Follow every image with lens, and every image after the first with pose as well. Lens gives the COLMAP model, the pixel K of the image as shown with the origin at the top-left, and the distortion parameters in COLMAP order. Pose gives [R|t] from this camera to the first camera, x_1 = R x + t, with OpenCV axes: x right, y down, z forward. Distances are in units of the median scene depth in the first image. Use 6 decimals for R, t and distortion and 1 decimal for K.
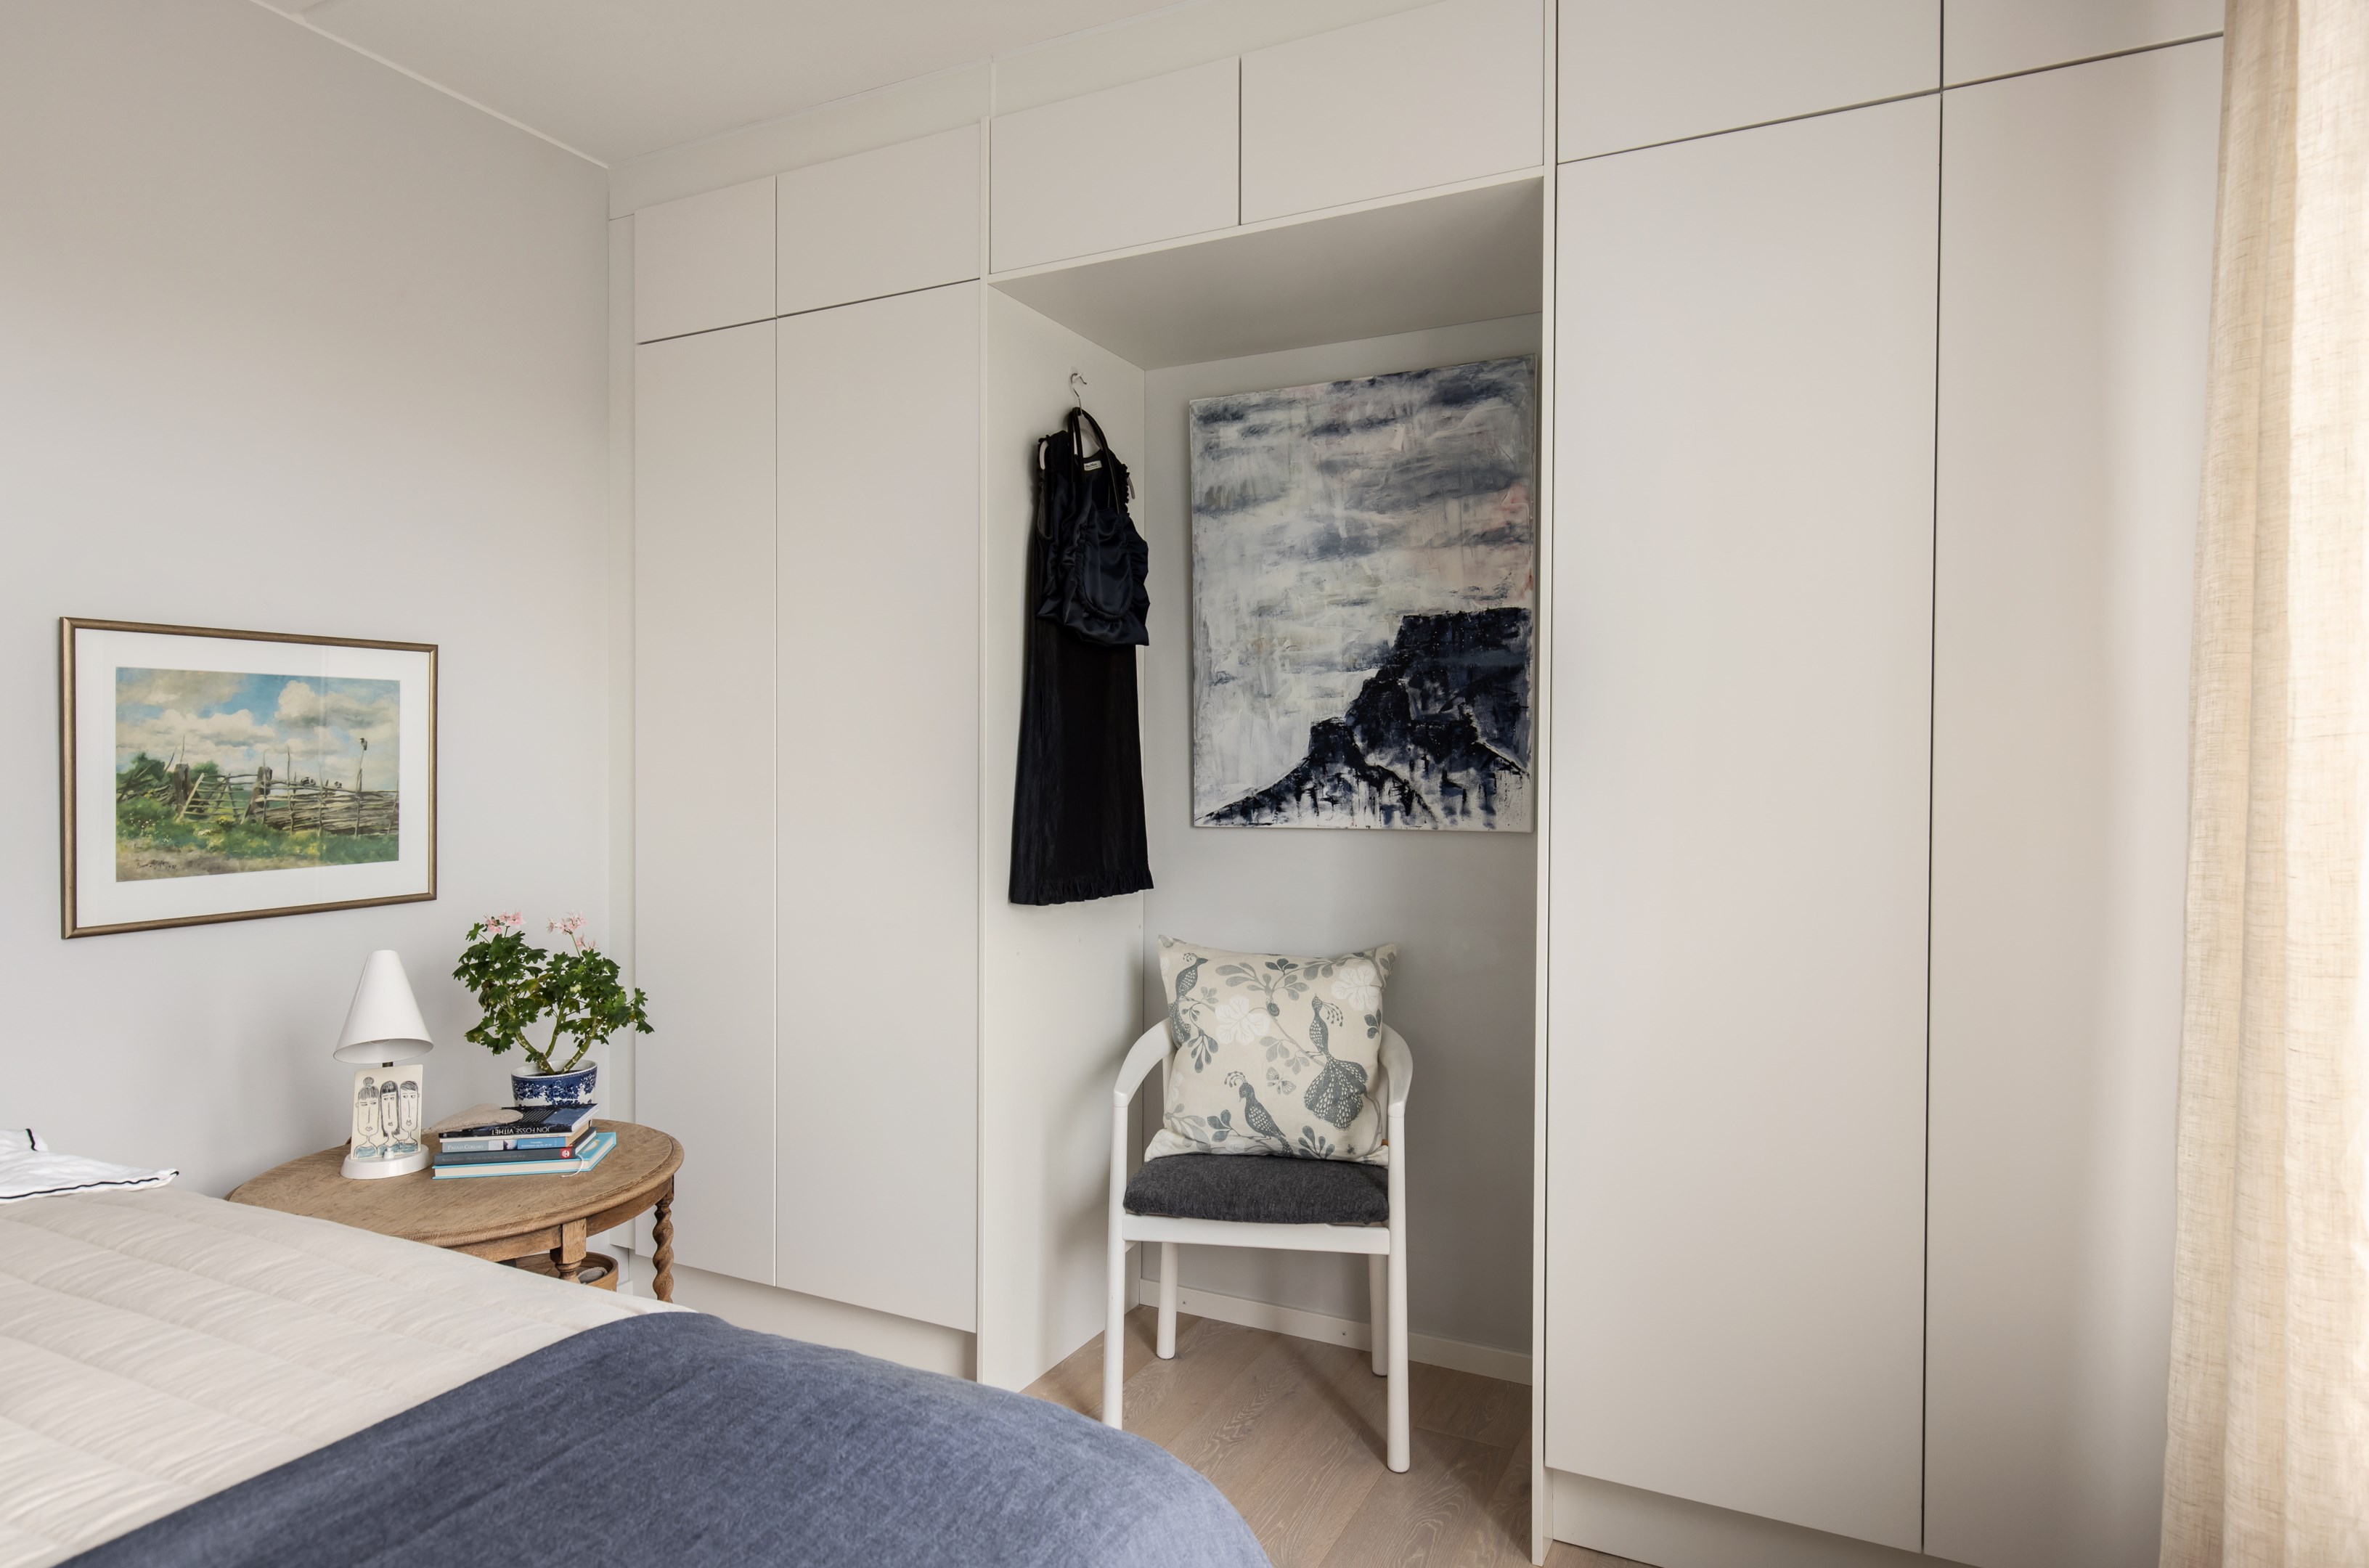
lens RADIAL K [[1348.8, 0, 1195.9], [0, 1348.8, 779.4], [0, 0, 1]] dist [0.004098, 0.001112]
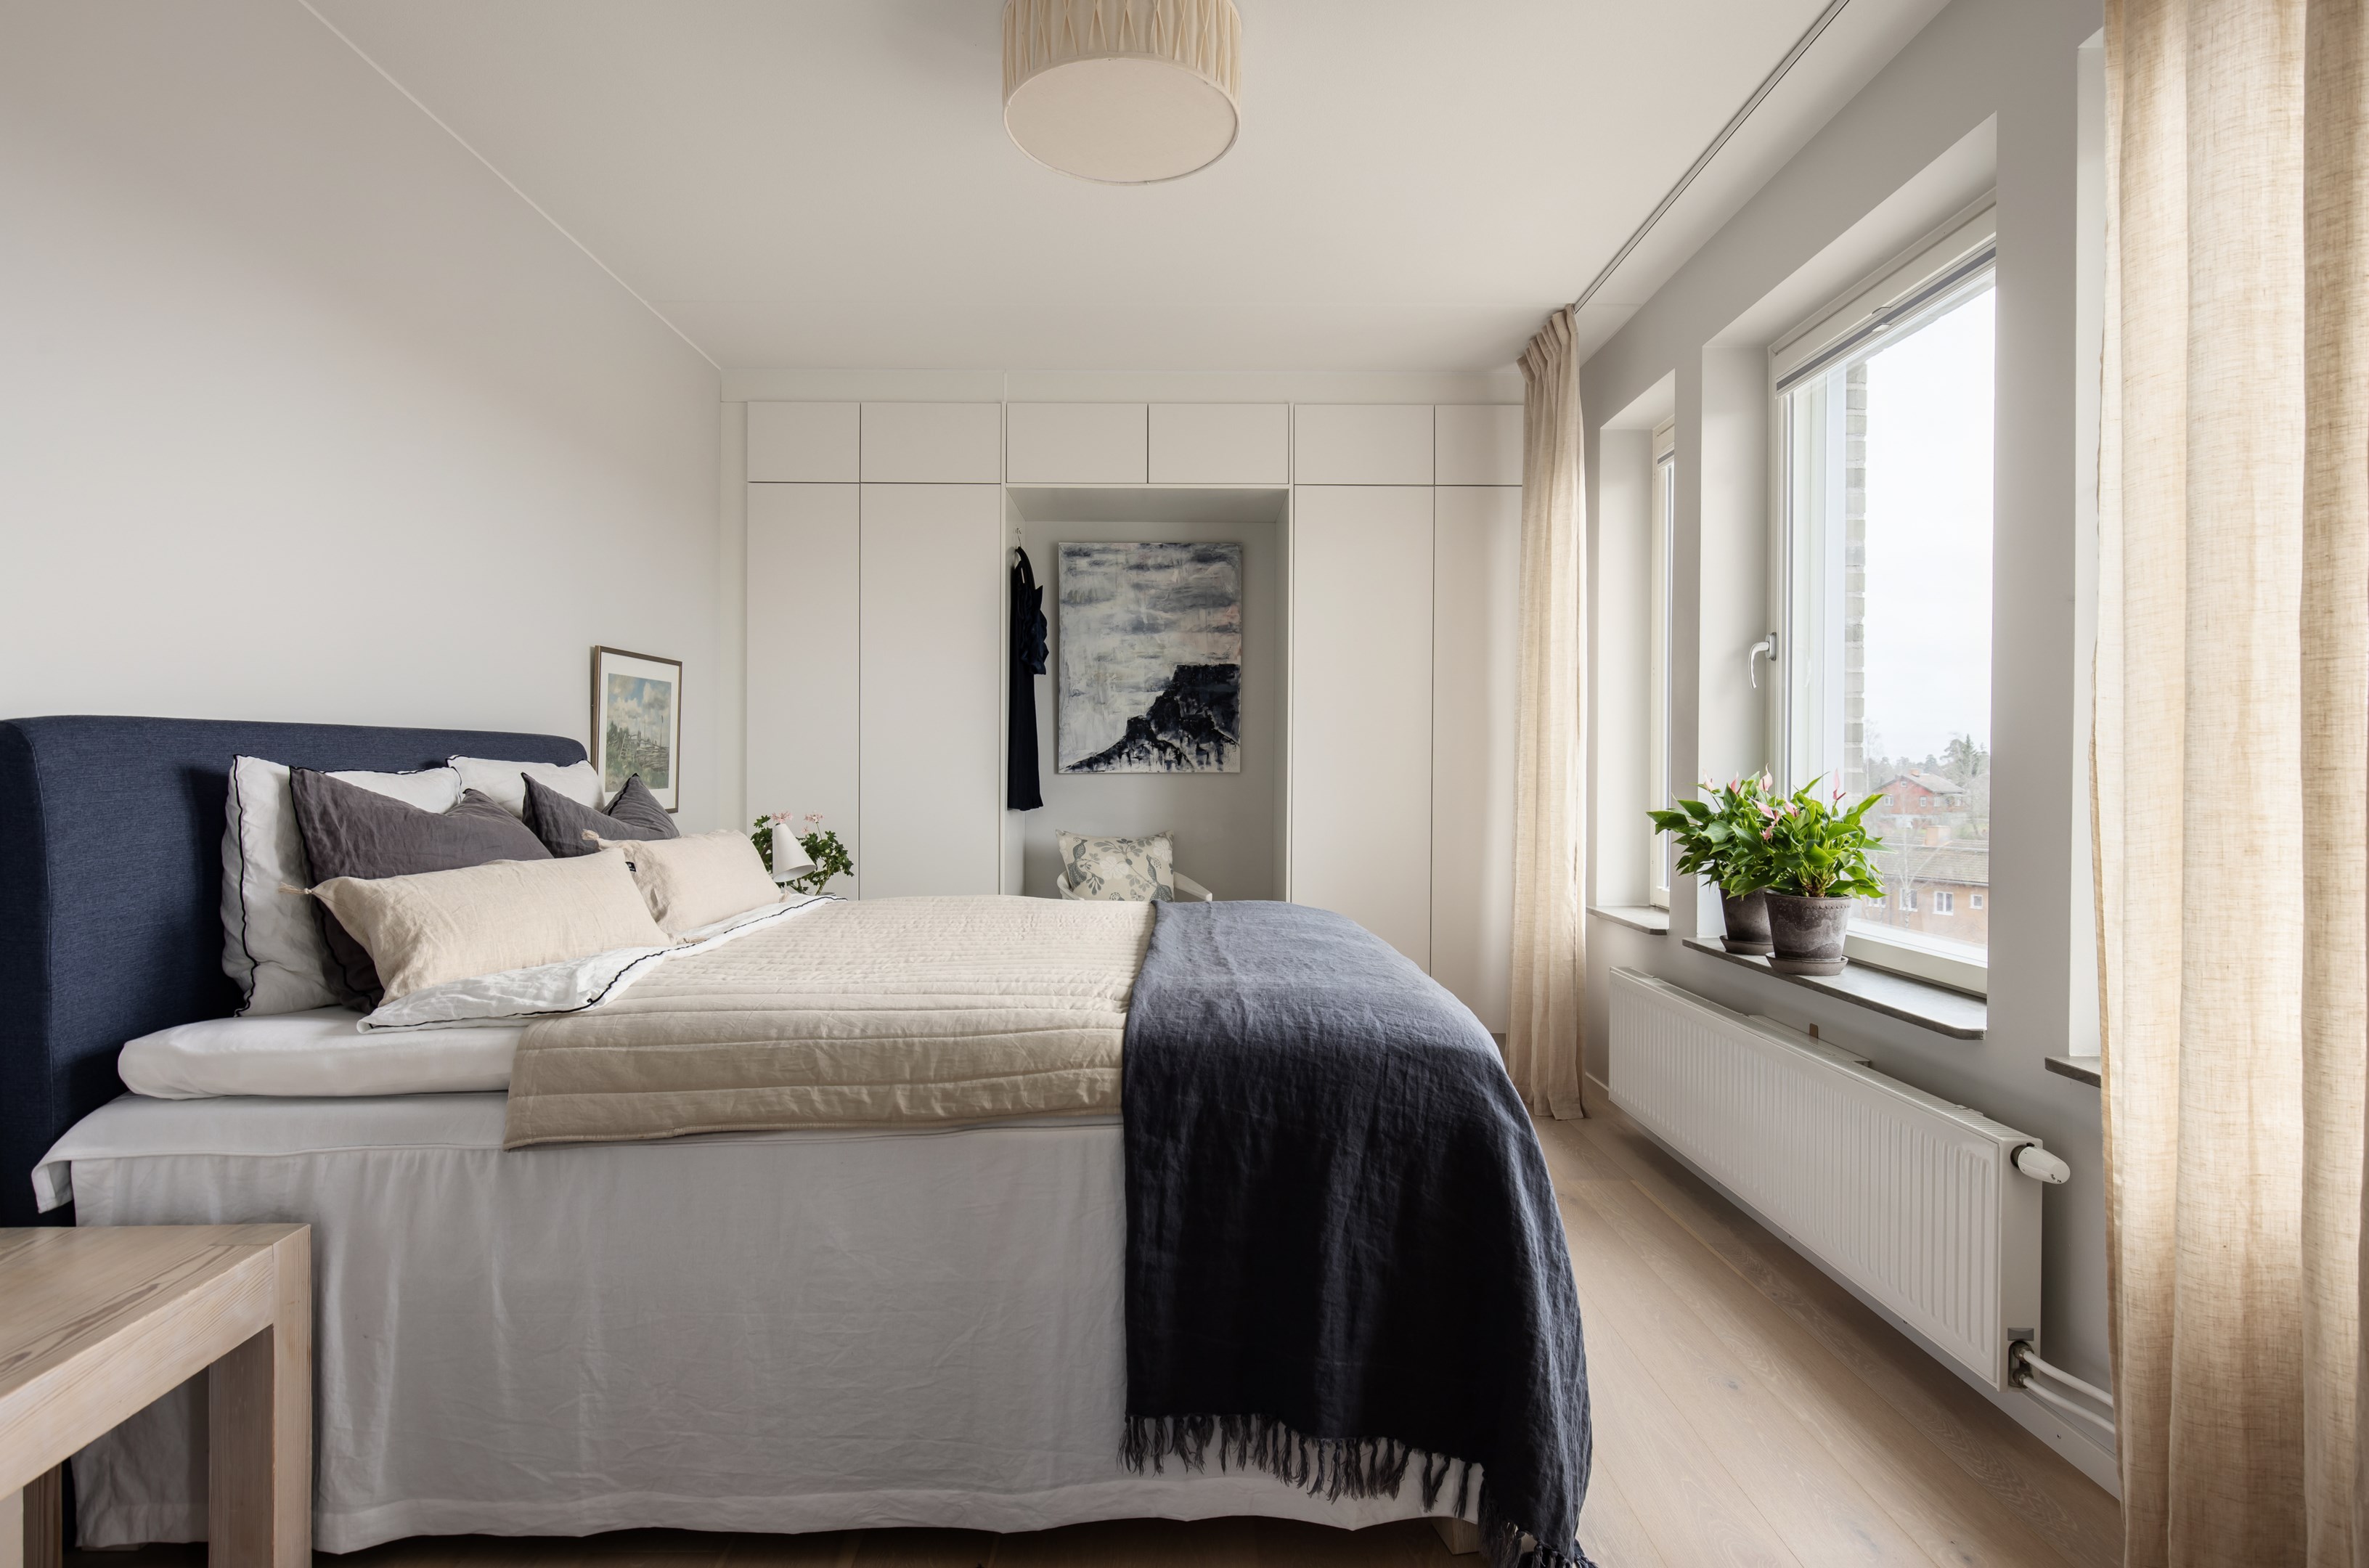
lens RADIAL K [[1330.6, 0, 1184.5], [0, 1330.6, 784.0], [0, 0, 1]] dist [0.000831, 0.000879]
pose [[0.882578, -0.003978, 0.470149, -0.753900], [0.004872, 0.999988, -0.000685, 0.055322], [-0.470141, 0.002895, 0.882587, -0.731429]]
